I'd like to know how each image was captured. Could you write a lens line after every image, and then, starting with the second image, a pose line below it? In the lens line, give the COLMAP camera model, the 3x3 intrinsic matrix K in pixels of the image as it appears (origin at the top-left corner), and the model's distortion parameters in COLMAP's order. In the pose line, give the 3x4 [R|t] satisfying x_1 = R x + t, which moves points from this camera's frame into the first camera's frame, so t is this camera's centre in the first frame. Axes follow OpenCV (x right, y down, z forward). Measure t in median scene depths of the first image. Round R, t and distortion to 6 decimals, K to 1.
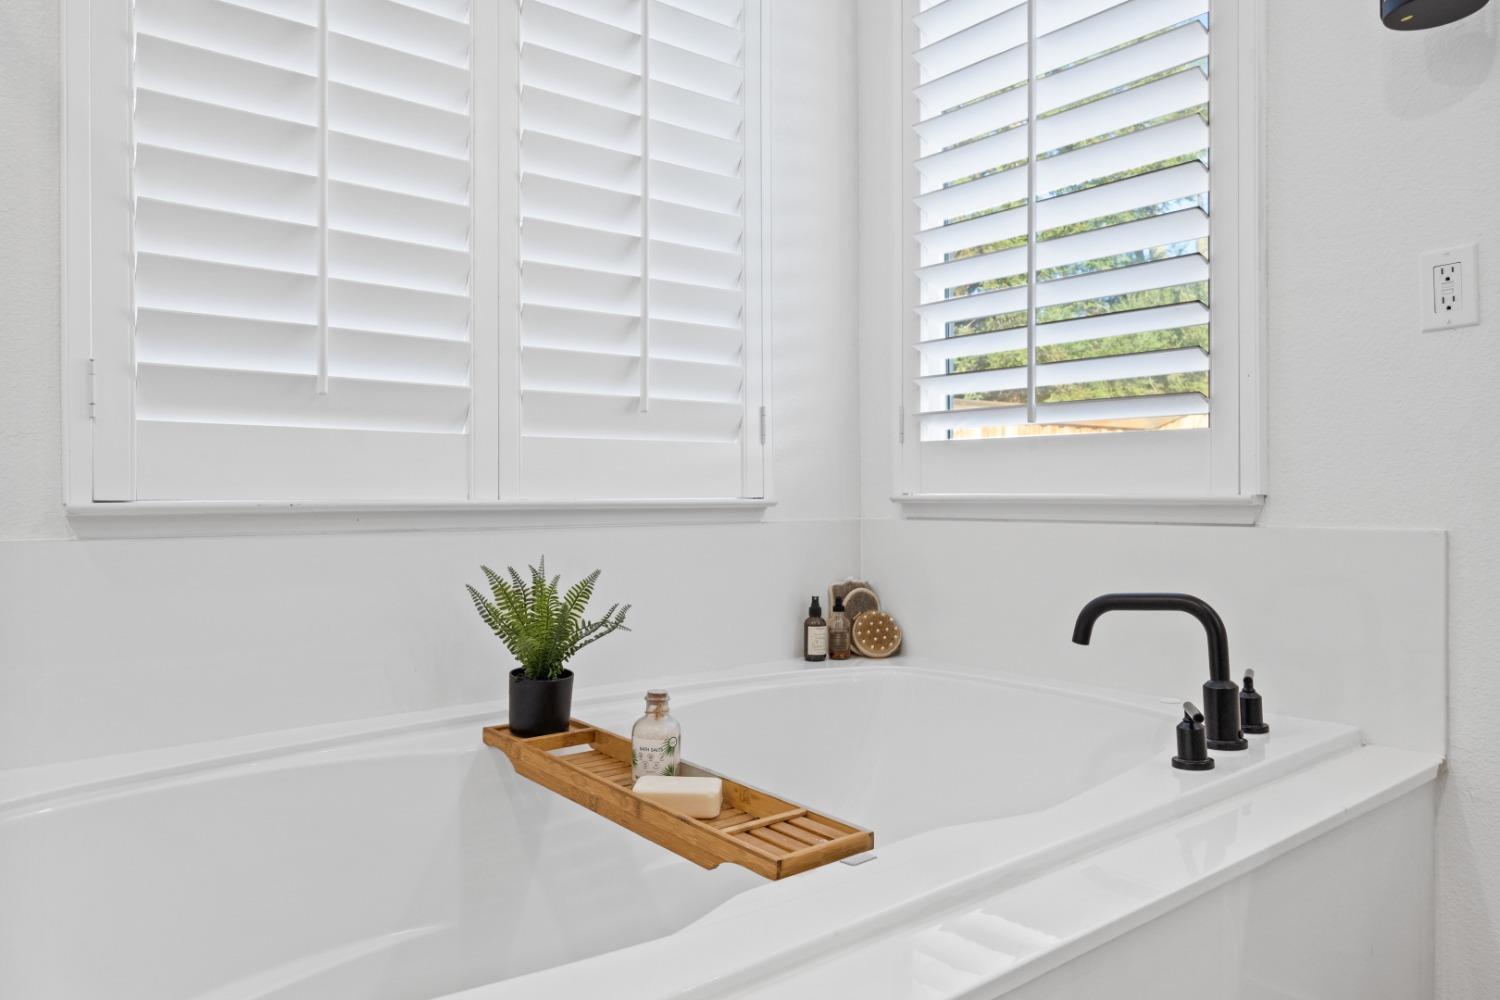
lens RADIAL K [[1012.5, 0, 751.8], [0, 1012.5, 501.2], [0, 0, 1]] dist [0.002524, 0.000309]
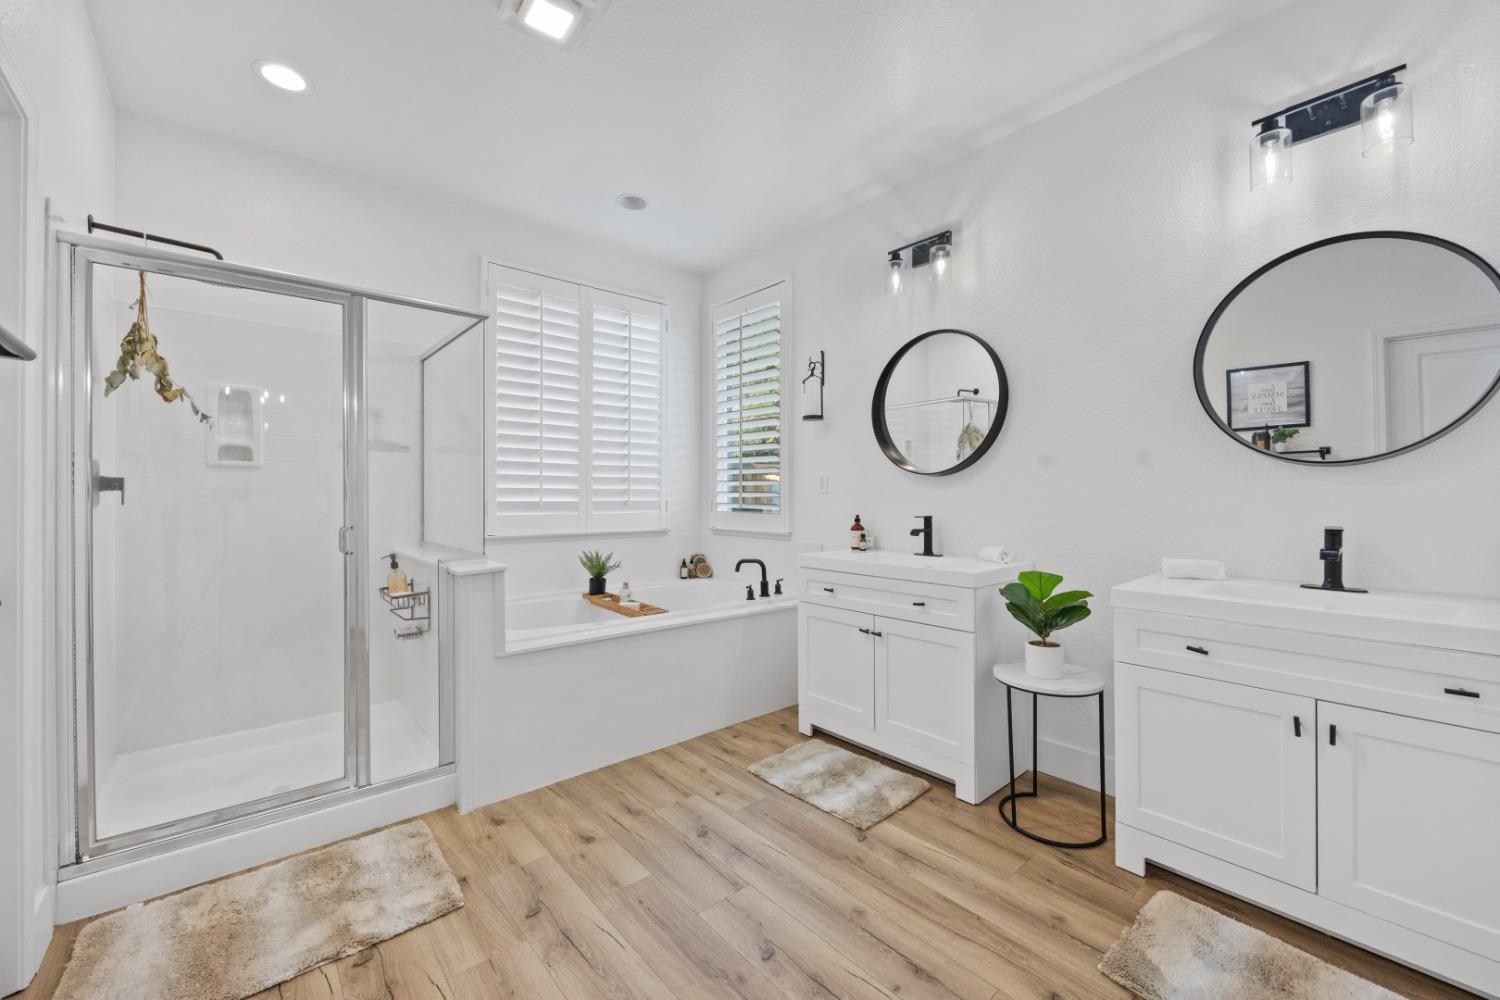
lens RADIAL K [[596.7, 0, 748.5], [0, 596.7, 501.1], [0, 0, 1]] dist [-0.002091, -0.000145]
pose [[0.999331, 0.005414, 0.036175, 0.268247], [-0.005458, 0.999984, 0.001114, -0.125932], [-0.036168, -0.001311, 0.999345, -1.227058]]
